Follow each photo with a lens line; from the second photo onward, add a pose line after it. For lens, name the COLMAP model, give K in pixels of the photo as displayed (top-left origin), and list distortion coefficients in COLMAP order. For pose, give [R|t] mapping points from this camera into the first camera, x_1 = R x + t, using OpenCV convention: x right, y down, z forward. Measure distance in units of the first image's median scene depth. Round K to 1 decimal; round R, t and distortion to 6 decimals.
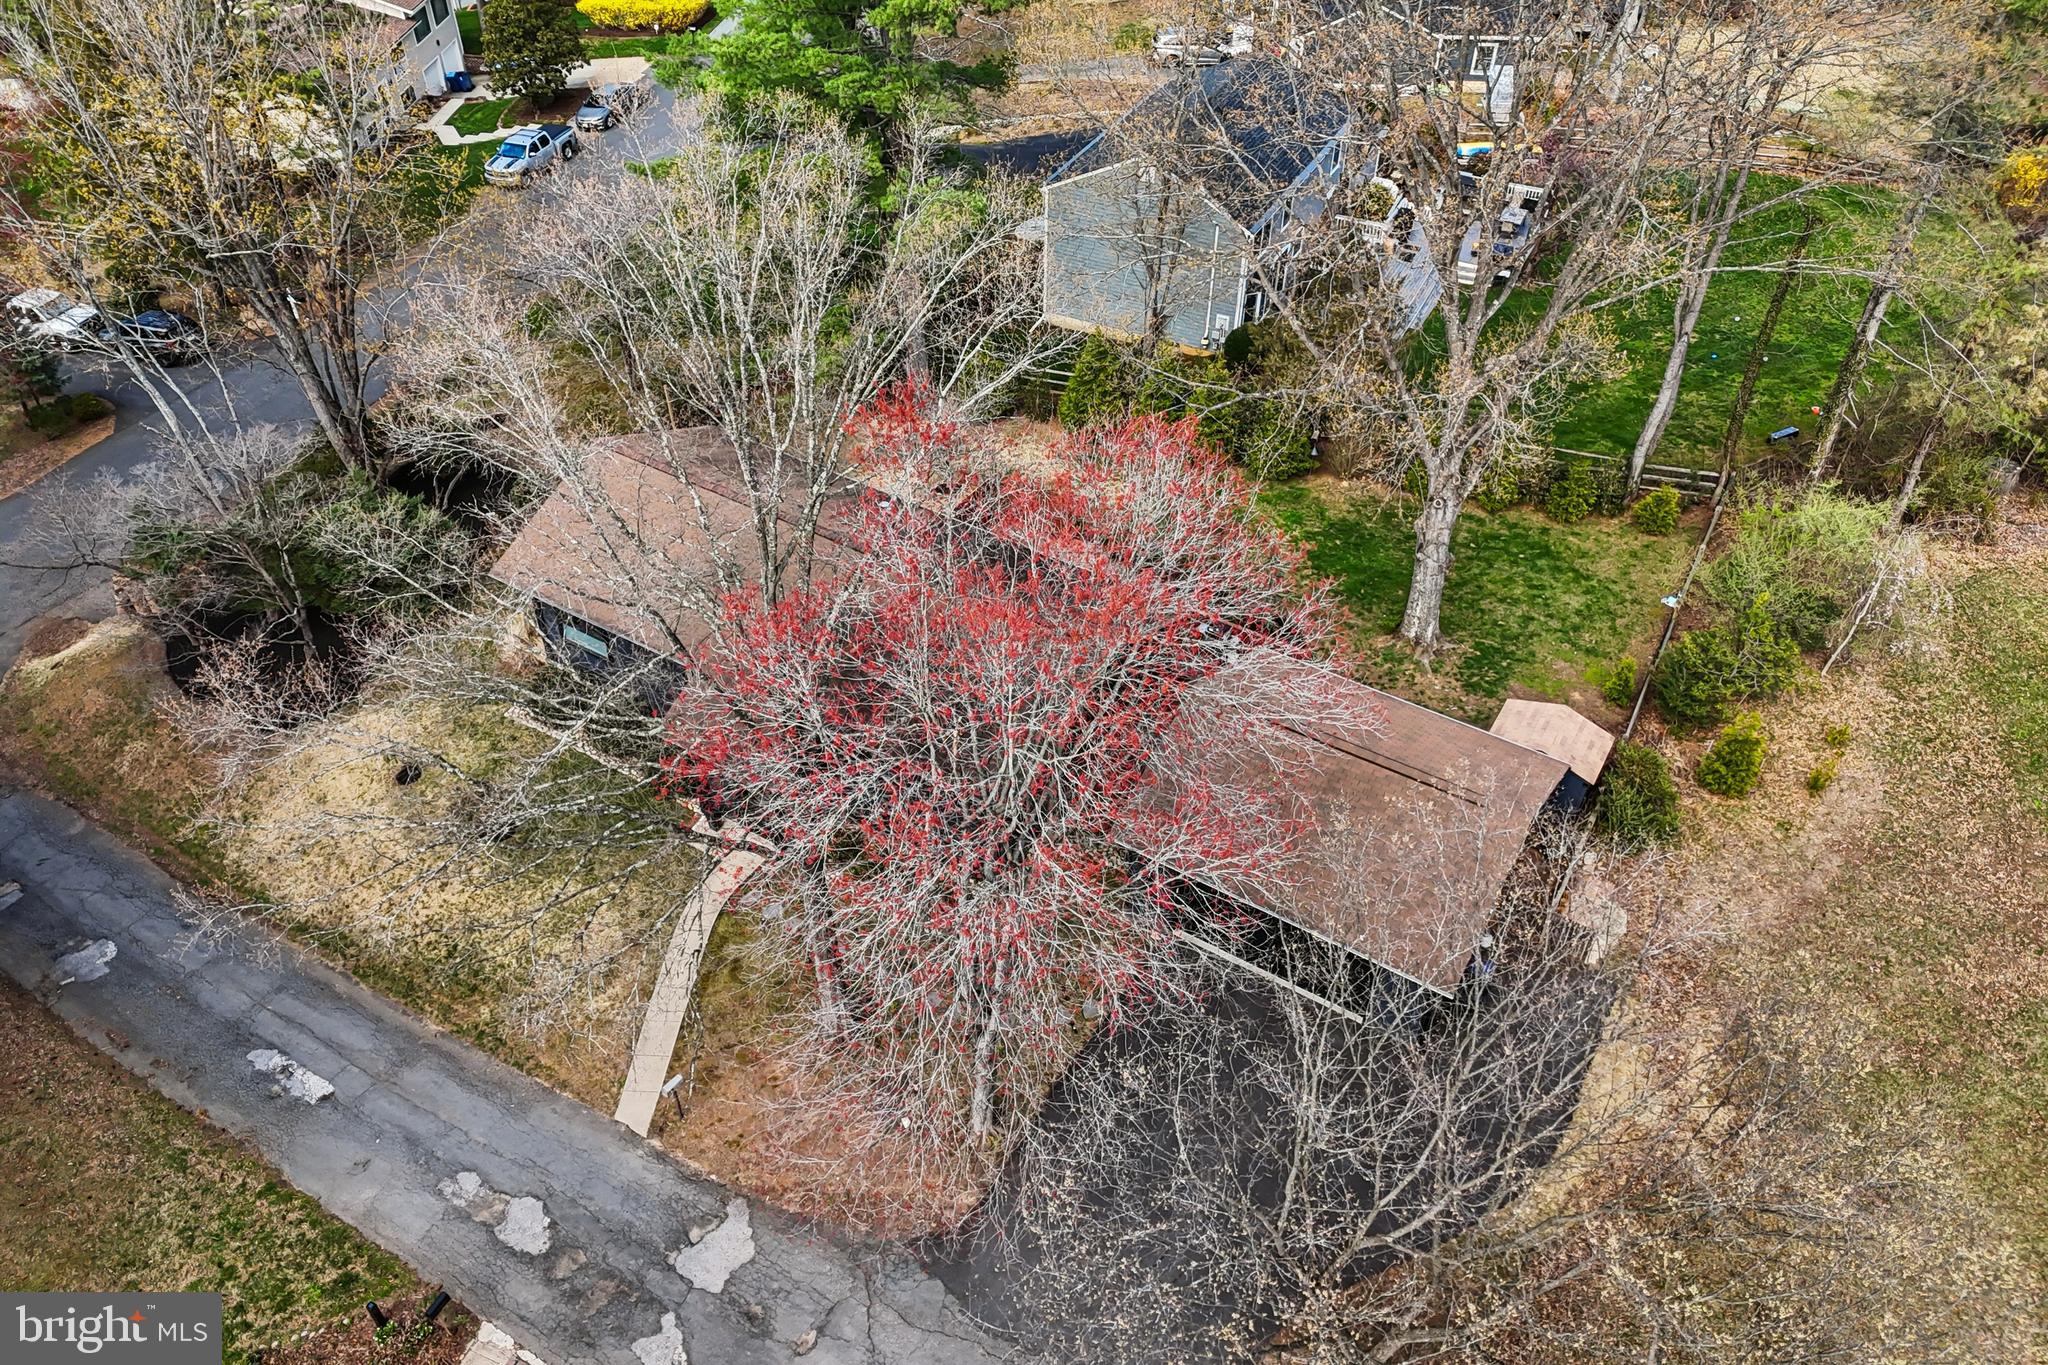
lens RADIAL K [[1523.4, 0, 1024.0], [0, 1523.4, 682.5], [0, 0, 1]] dist [0.104523, -0.121010]
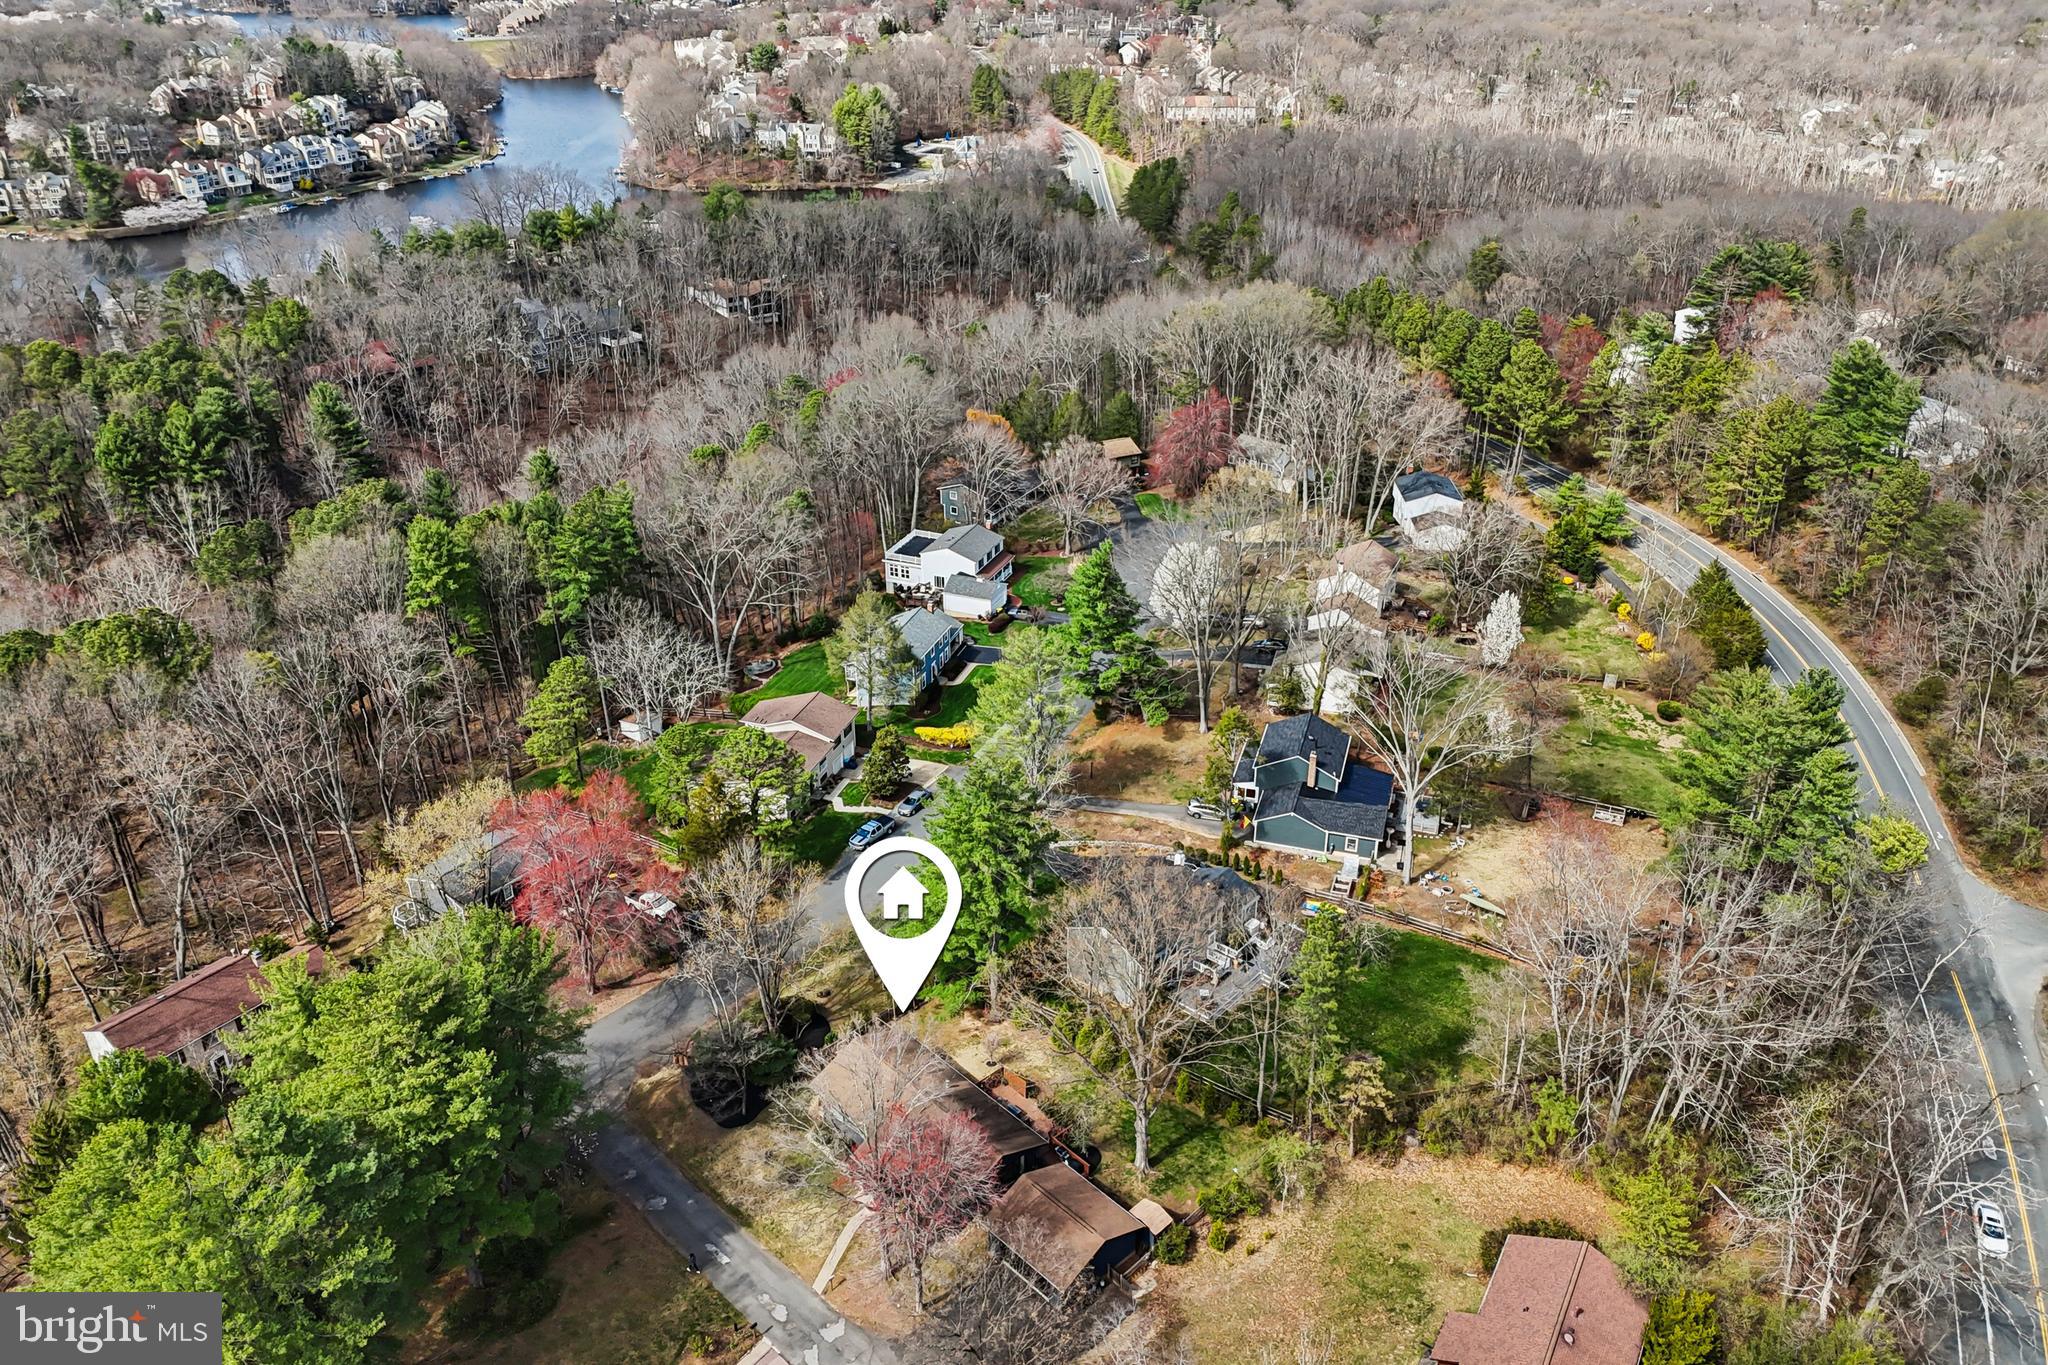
lens RADIAL K [[1490.0, 0, 1024.0], [0, 1490.0, 682.5], [0, 0, 1]] dist [0.092689, -0.095855]
pose [[0.969989, 0.107713, -0.217988, 0.638077], [-0.157262, 0.961681, -0.224584, -0.255887], [0.185444, 0.252125, 0.949760, -1.986028]]
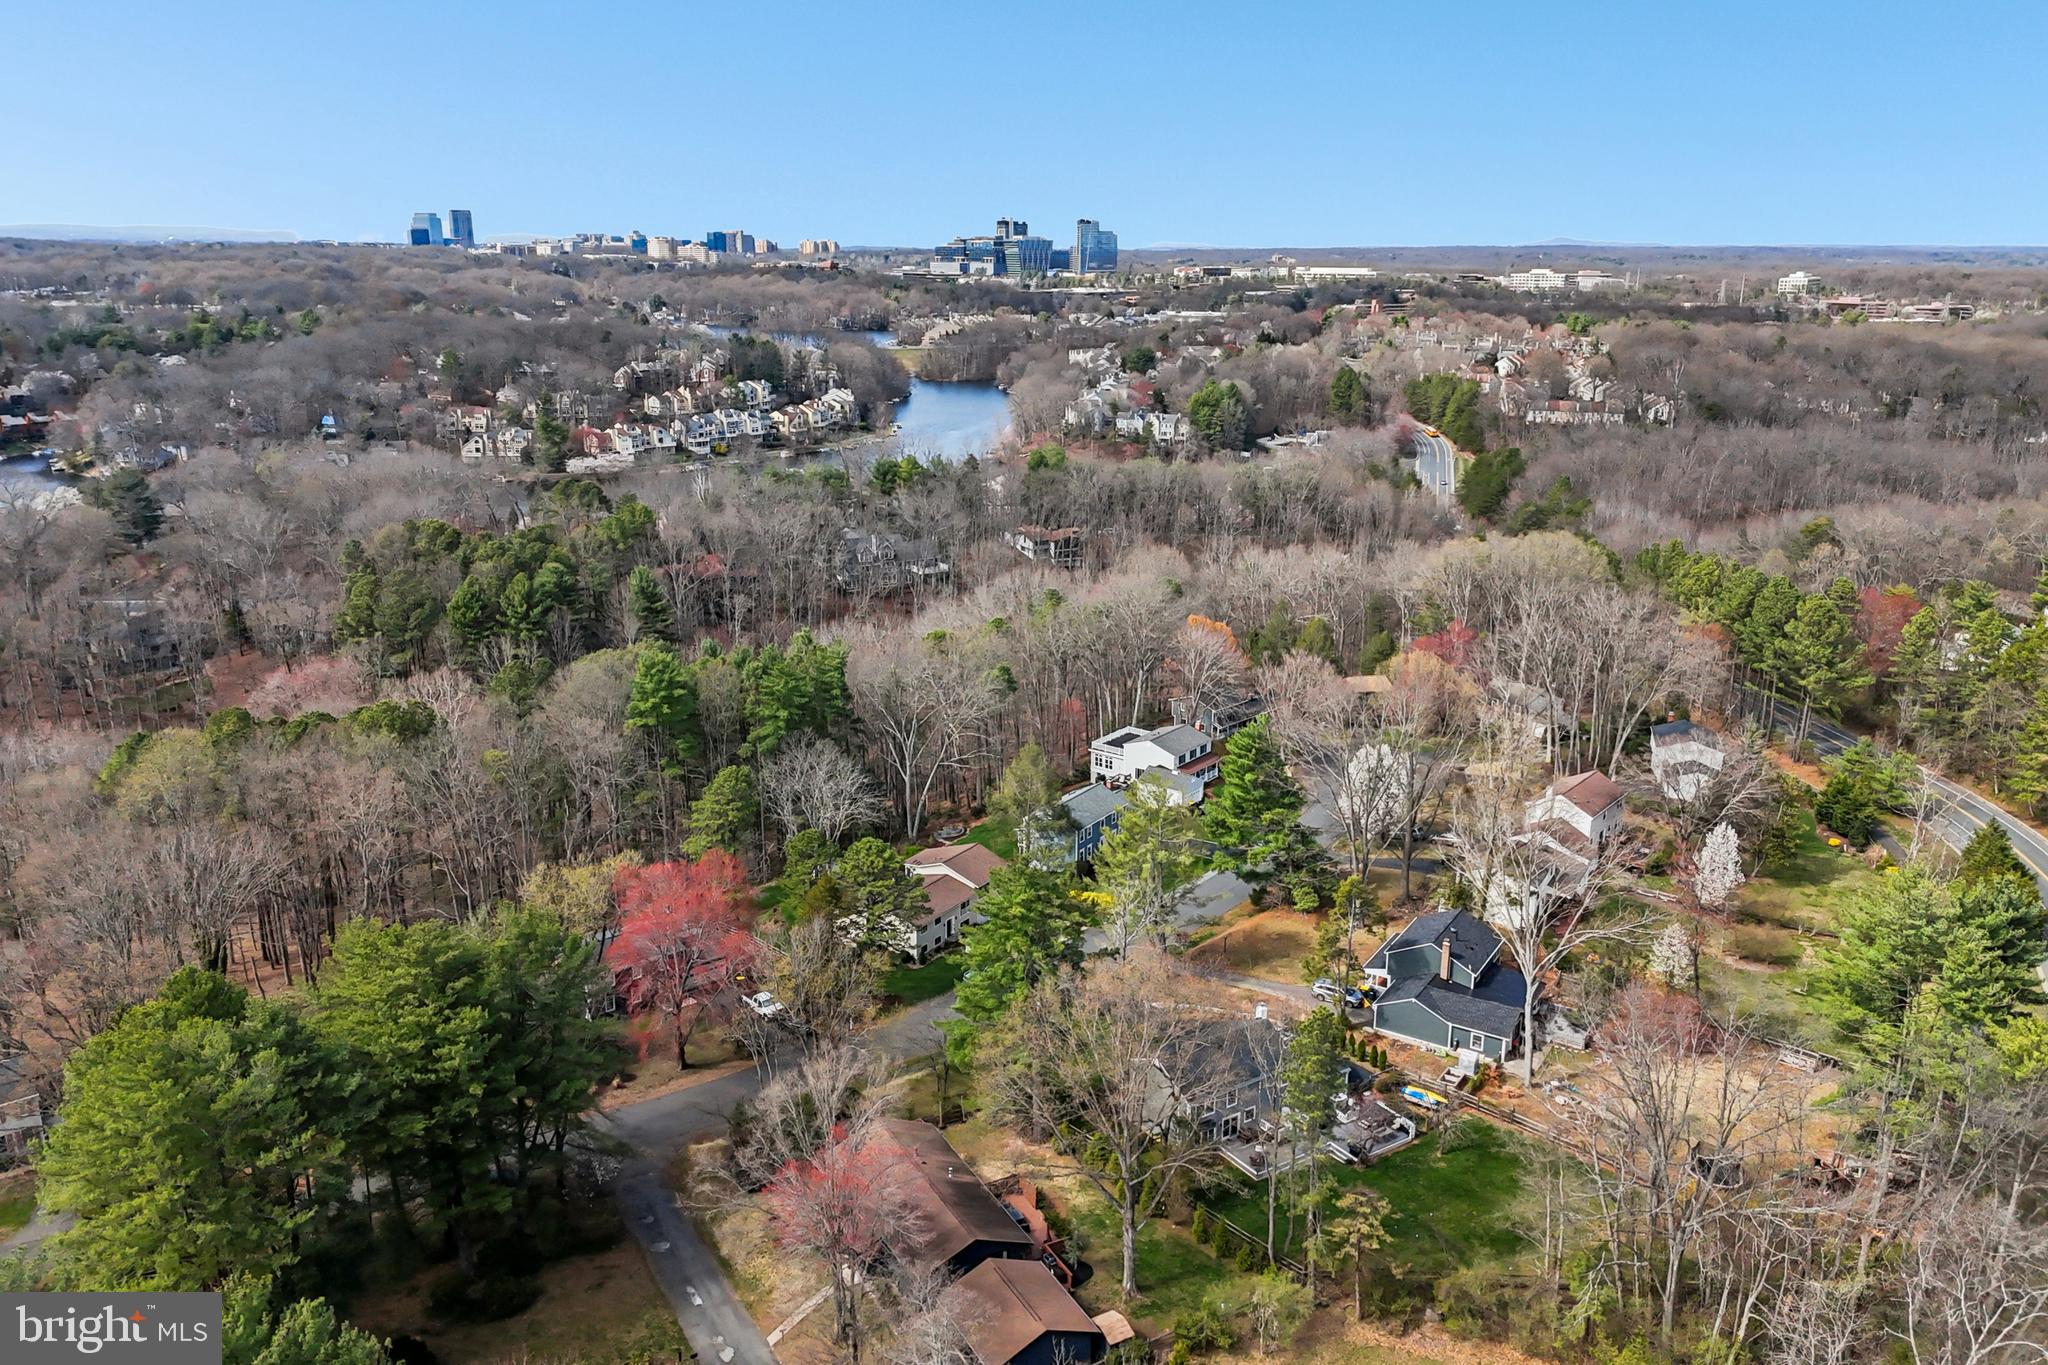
lens RADIAL K [[1523.4, 0, 1024.0], [0, 1523.4, 682.5], [0, 0, 1]] dist [0.104523, -0.121010]
pose [[0.874187, 0.135286, -0.466363, 1.351135], [-0.324435, 0.877310, -0.353650, 0.056264], [0.361301, 0.460461, 0.810825, -1.794641]]
